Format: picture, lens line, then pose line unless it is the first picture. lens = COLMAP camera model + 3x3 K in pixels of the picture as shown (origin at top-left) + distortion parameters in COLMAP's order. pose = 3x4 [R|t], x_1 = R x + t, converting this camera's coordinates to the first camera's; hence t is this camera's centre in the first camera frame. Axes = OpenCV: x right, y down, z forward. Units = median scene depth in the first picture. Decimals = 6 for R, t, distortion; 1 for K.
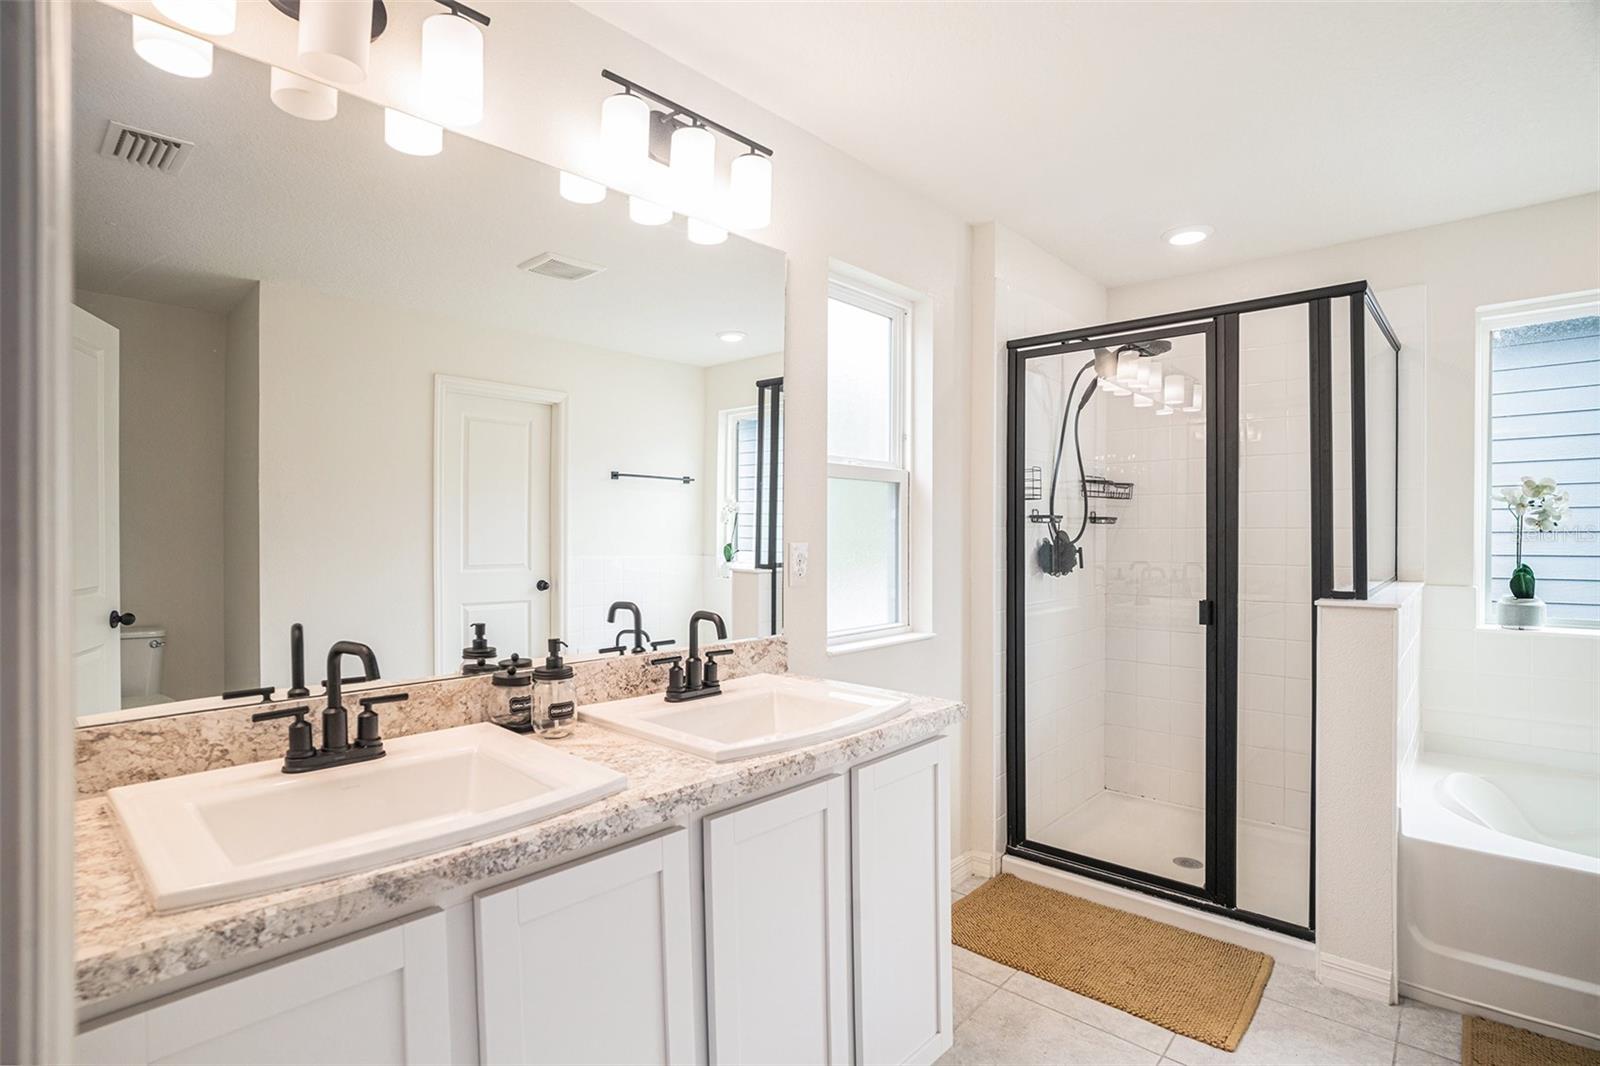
lens RADIAL K [[773.8, 0, 799.9], [0, 773.8, 525.3], [0, 0, 1]] dist [-0.055396, 0.013303]
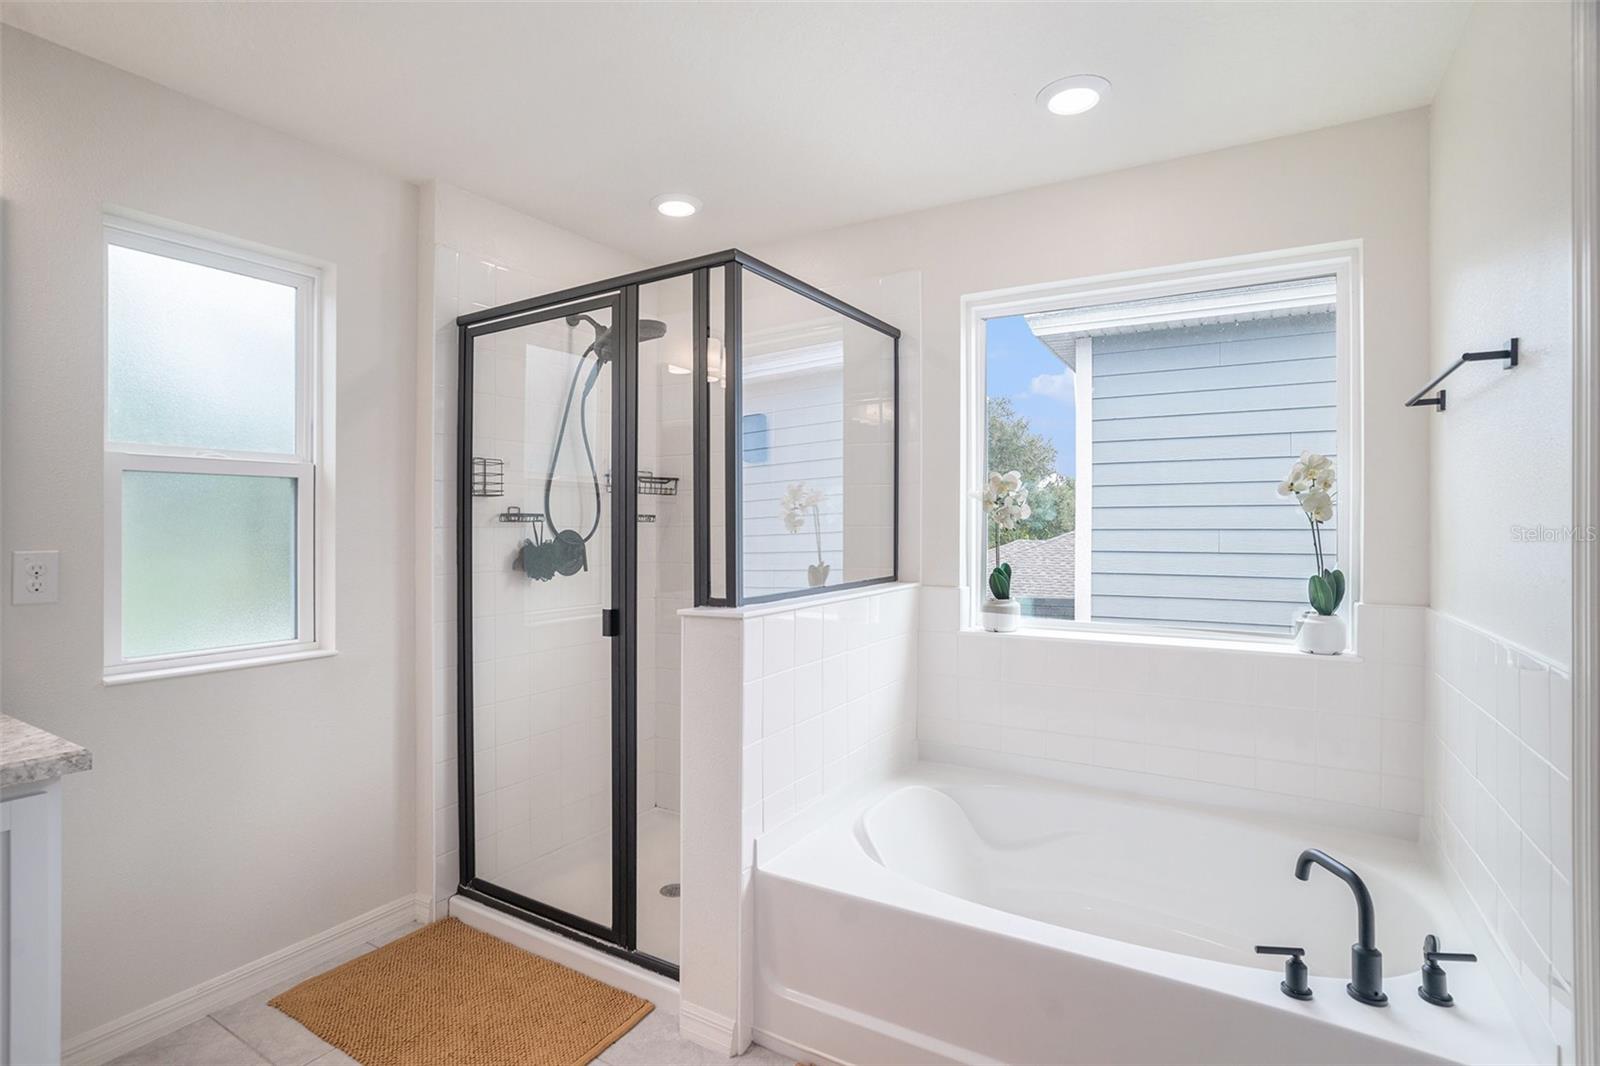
lens RADIAL K [[773.8, 0, 803.1], [0, 773.8, 538.2], [0, 0, 1]] dist [-0.055396, 0.013303]
pose [[0.983361, -0.010723, 0.181347, 0.543099], [0.006634, 0.999710, 0.023138, -0.003476], [-0.181543, -0.021550, 0.983147, 0.069312]]
